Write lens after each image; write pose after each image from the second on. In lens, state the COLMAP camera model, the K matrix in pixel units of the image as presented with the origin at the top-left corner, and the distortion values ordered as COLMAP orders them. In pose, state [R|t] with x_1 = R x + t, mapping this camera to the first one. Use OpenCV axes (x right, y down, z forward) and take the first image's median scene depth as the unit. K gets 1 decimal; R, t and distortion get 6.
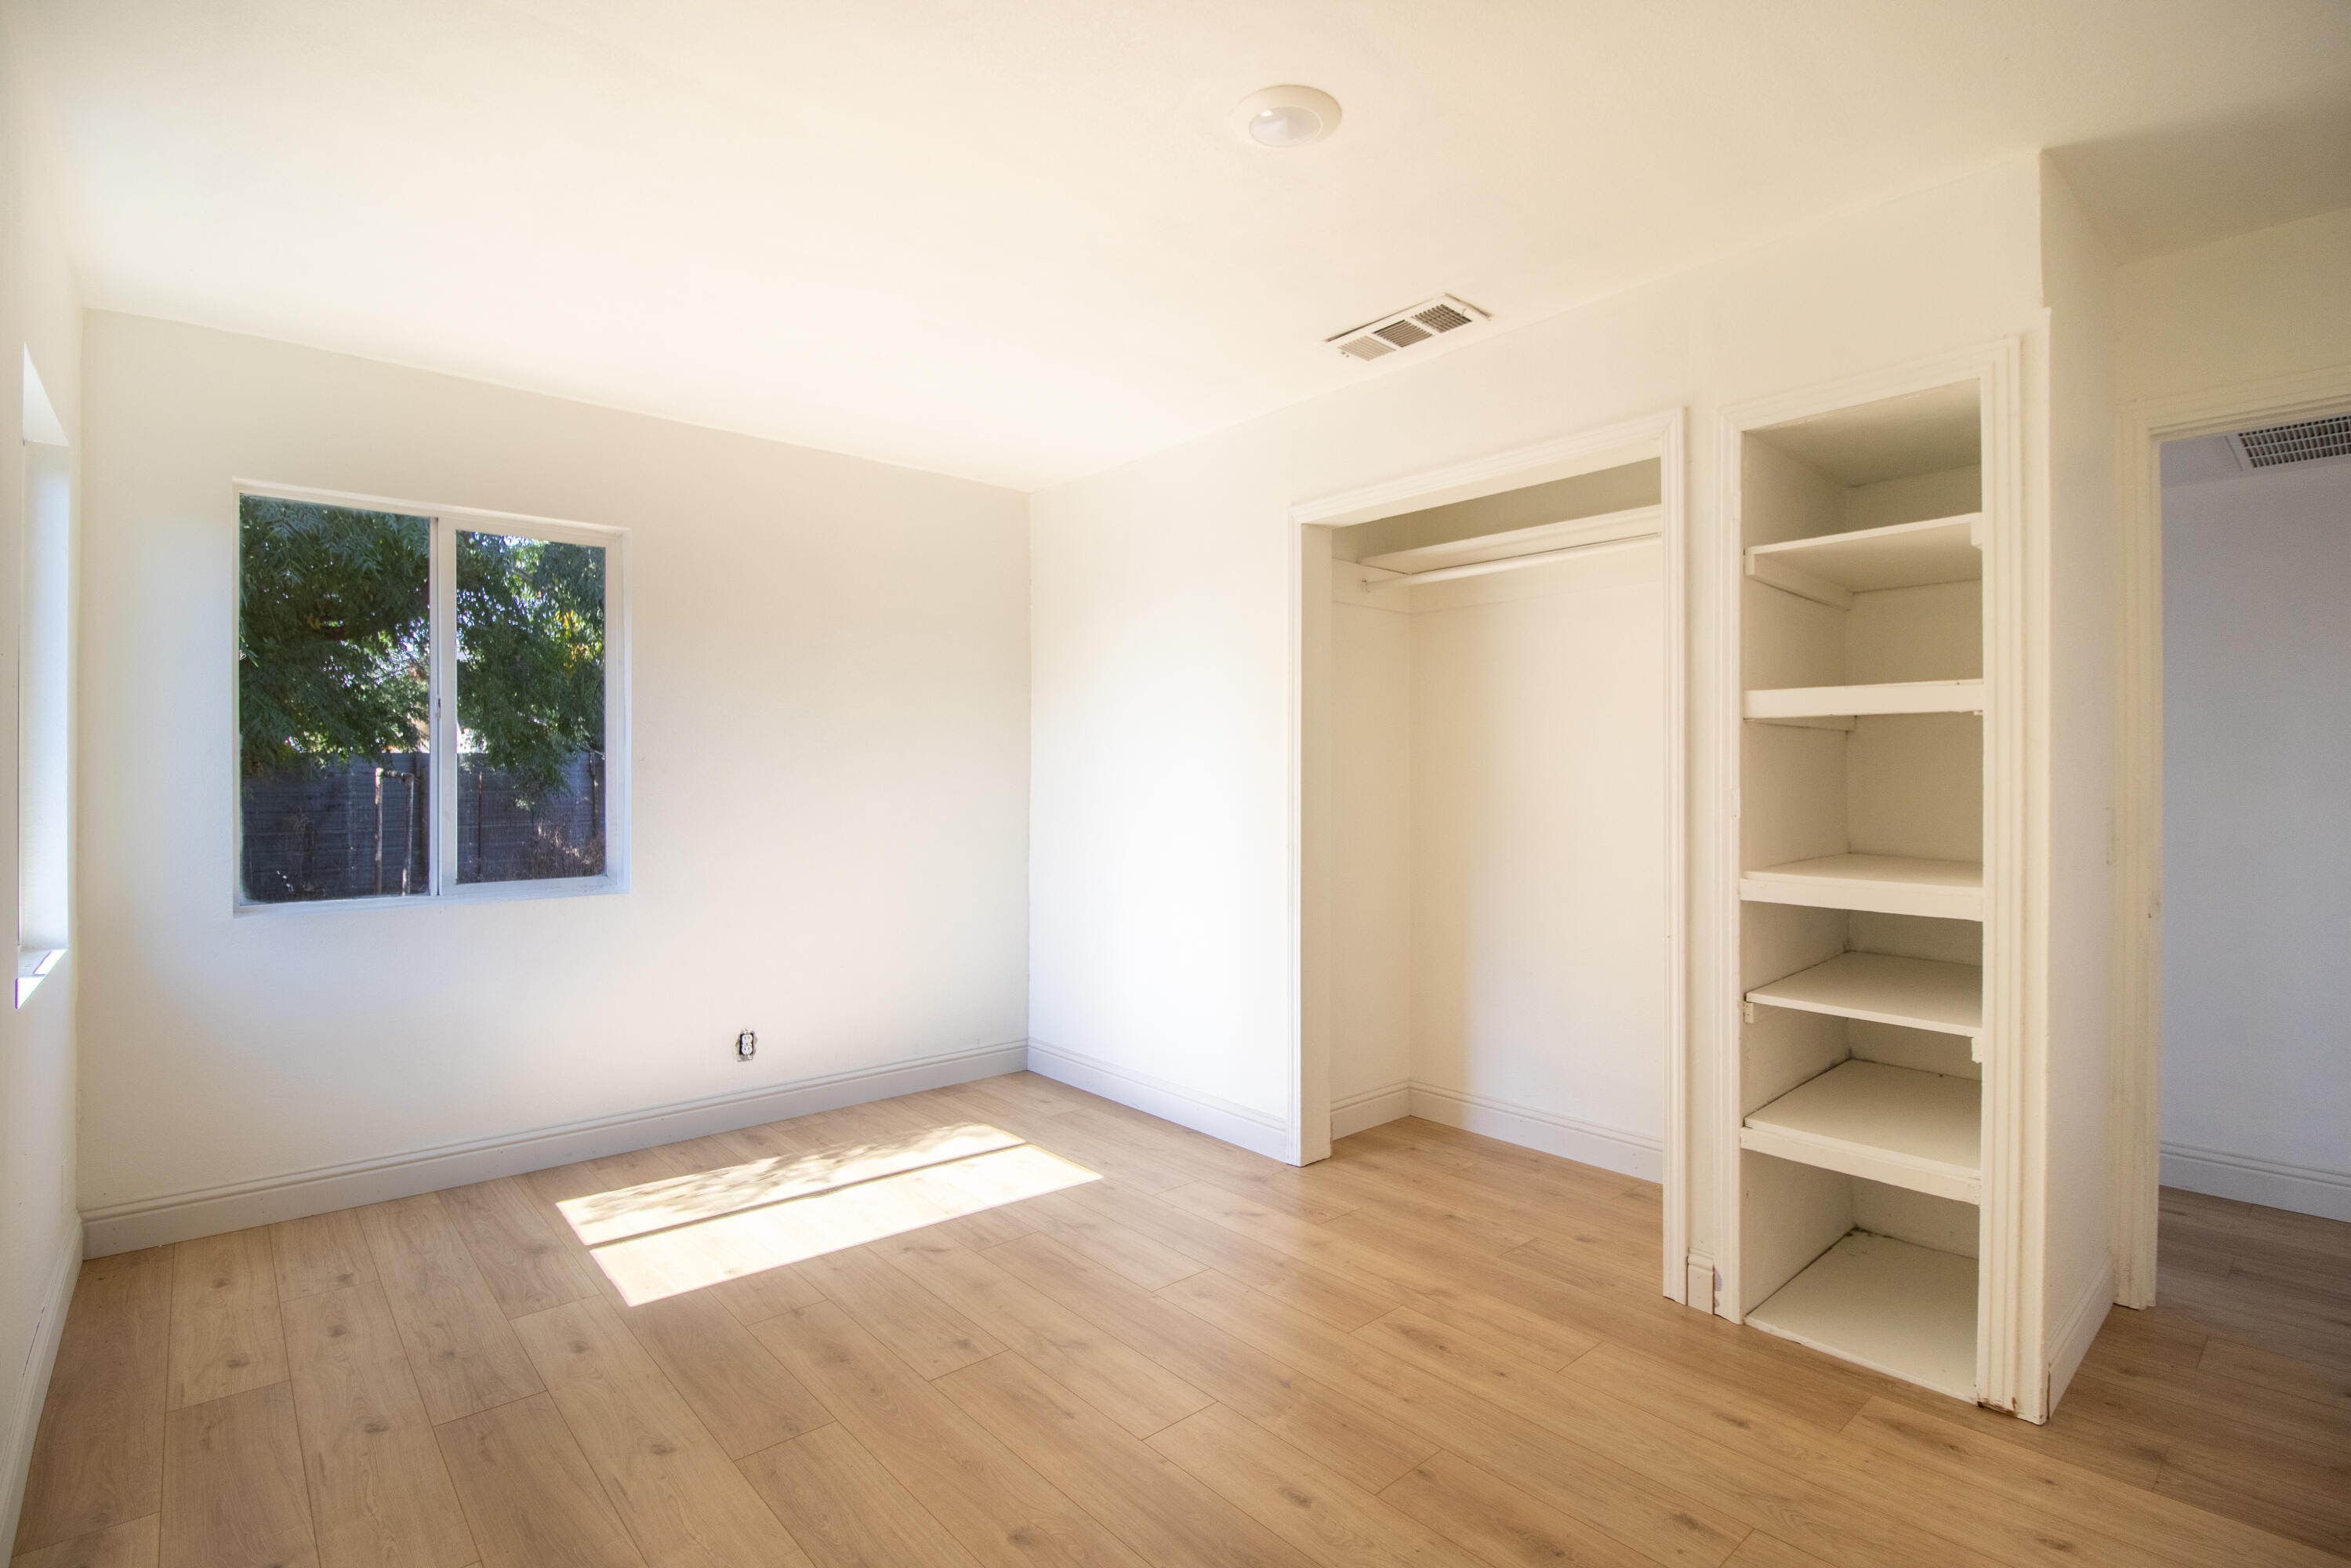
lens RADIAL K [[1108.0, 0, 1159.3], [0, 1108.0, 778.9], [0, 0, 1]] dist [-0.000723, -0.012846]
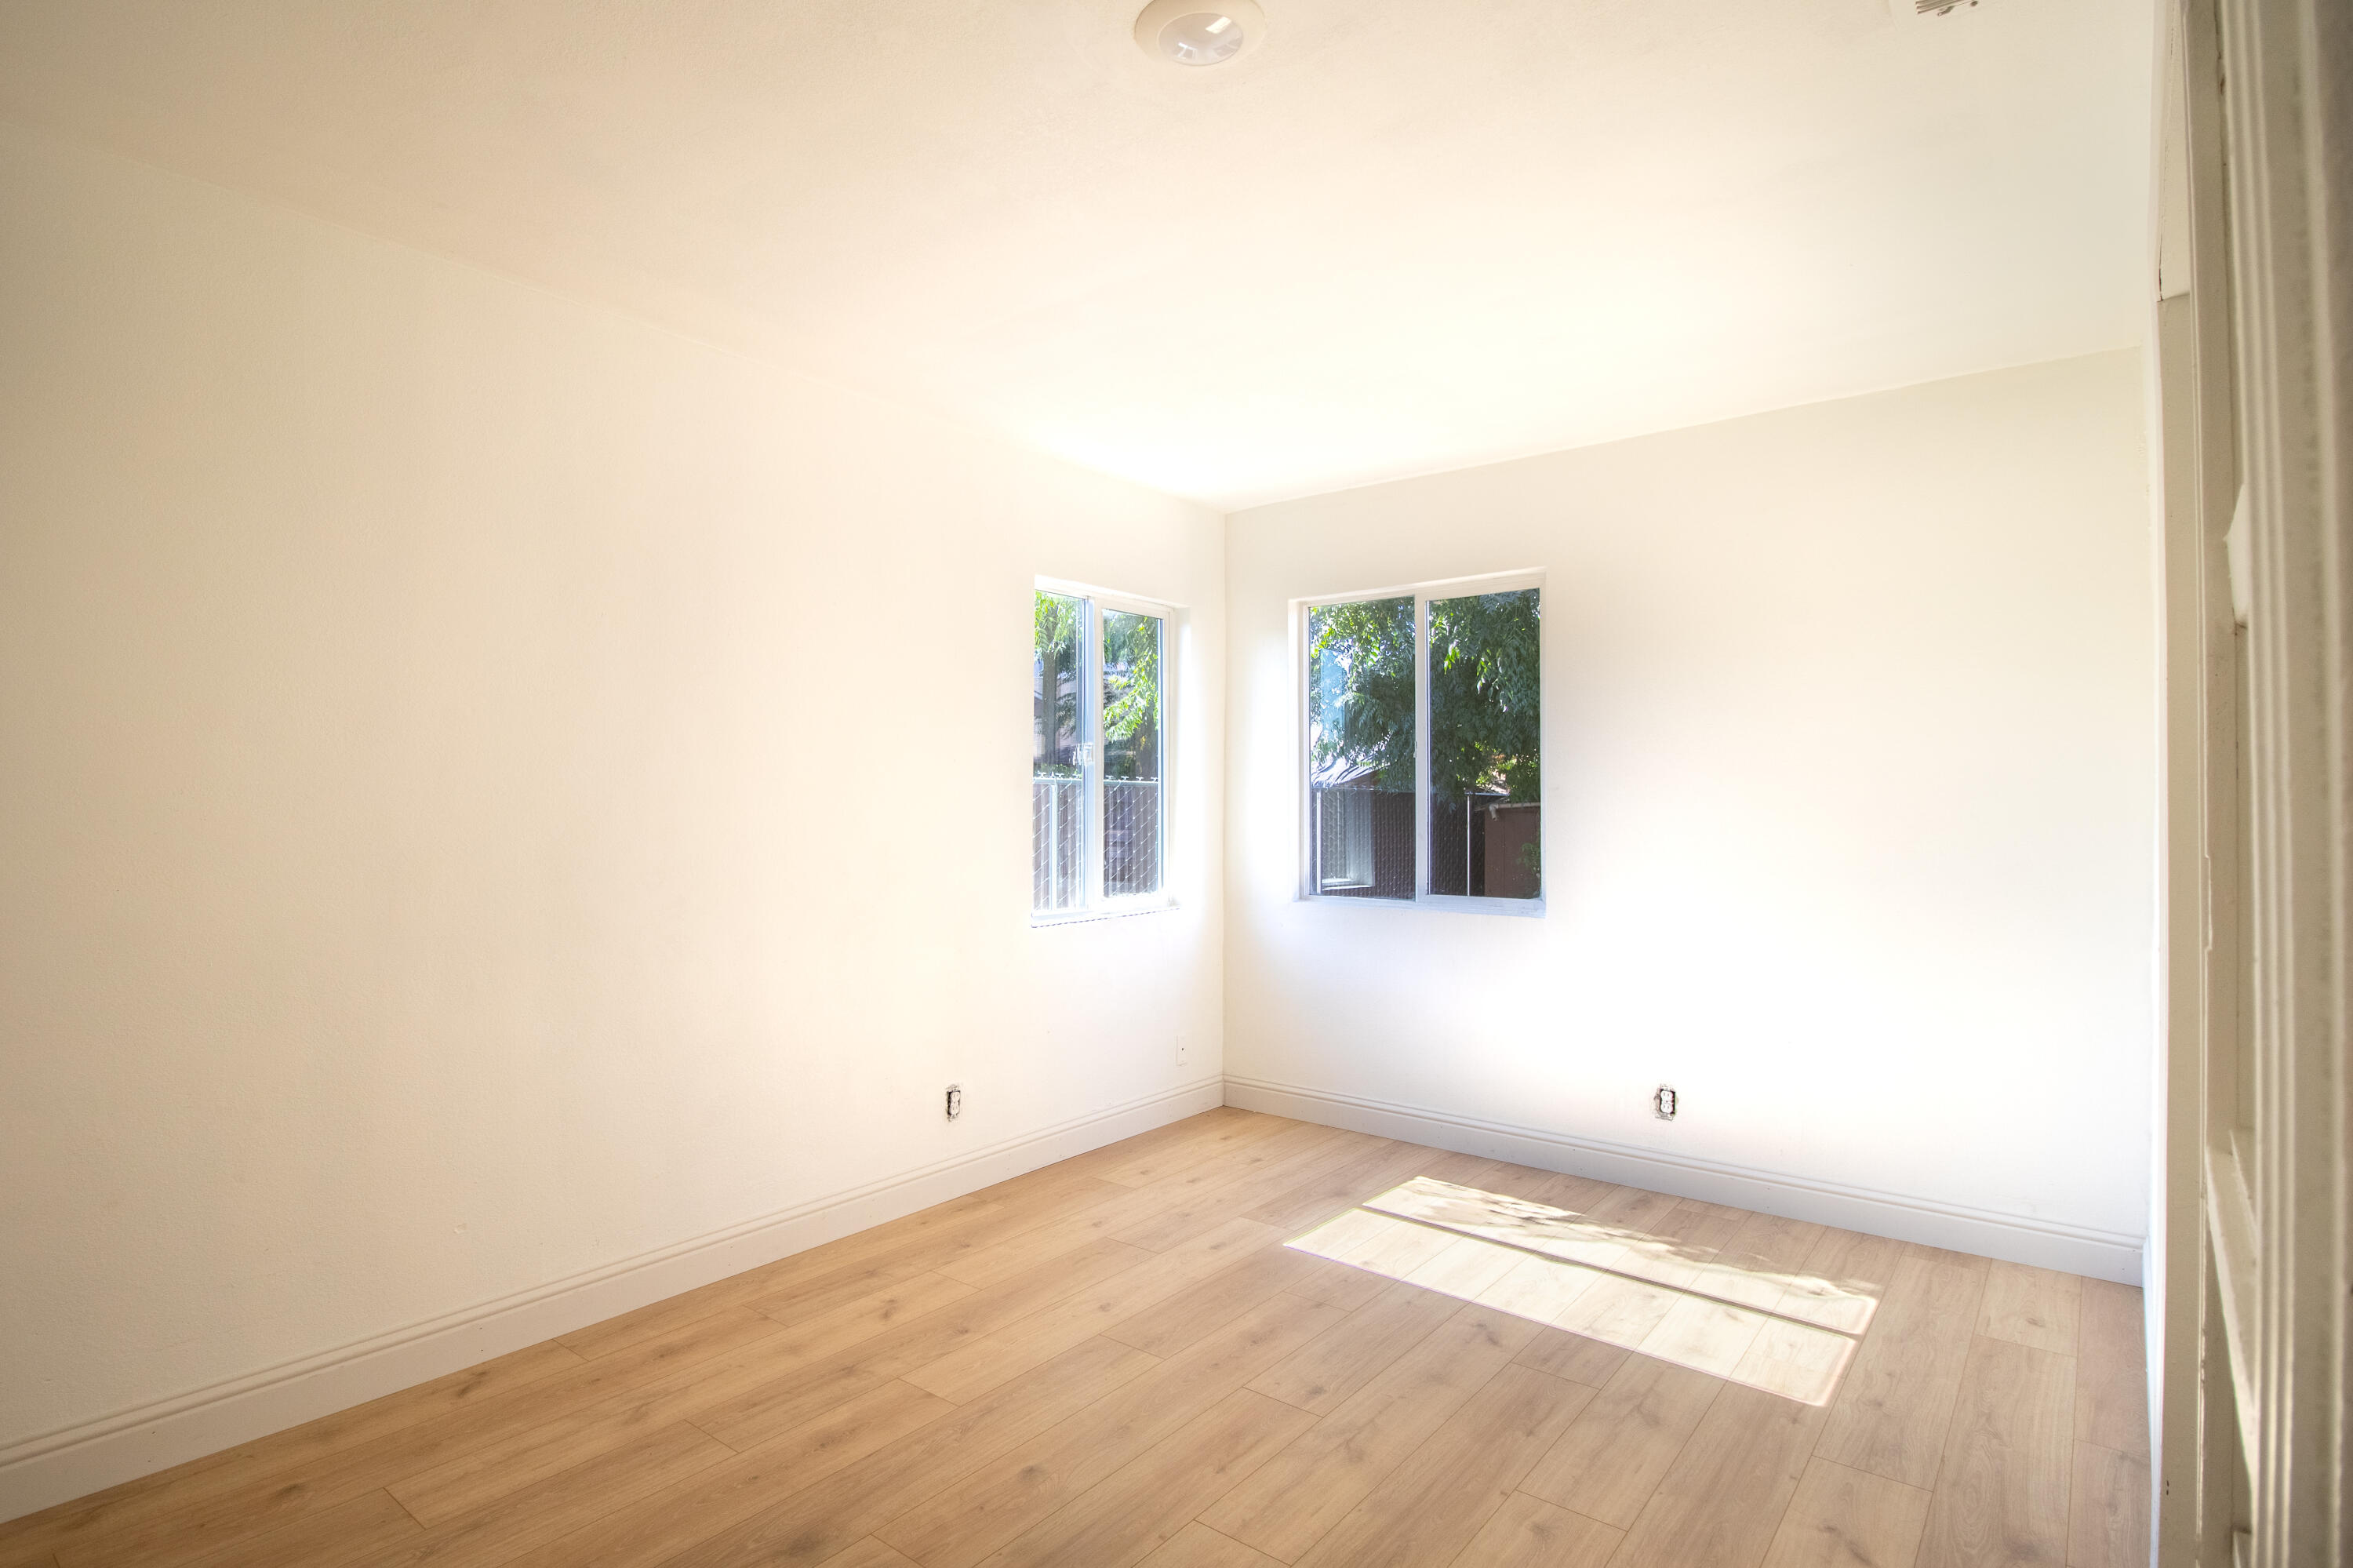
lens RADIAL K [[1185.9, 0, 1163.5], [0, 1185.9, 785.6], [0, 0, 1]] dist [-0.008954, -0.002361]
pose [[0.169847, -0.016073, -0.985339, 0.589599], [-0.005940, 0.999832, -0.017334, 0.000970], [0.985452, 0.008797, 0.169723, 0.492723]]
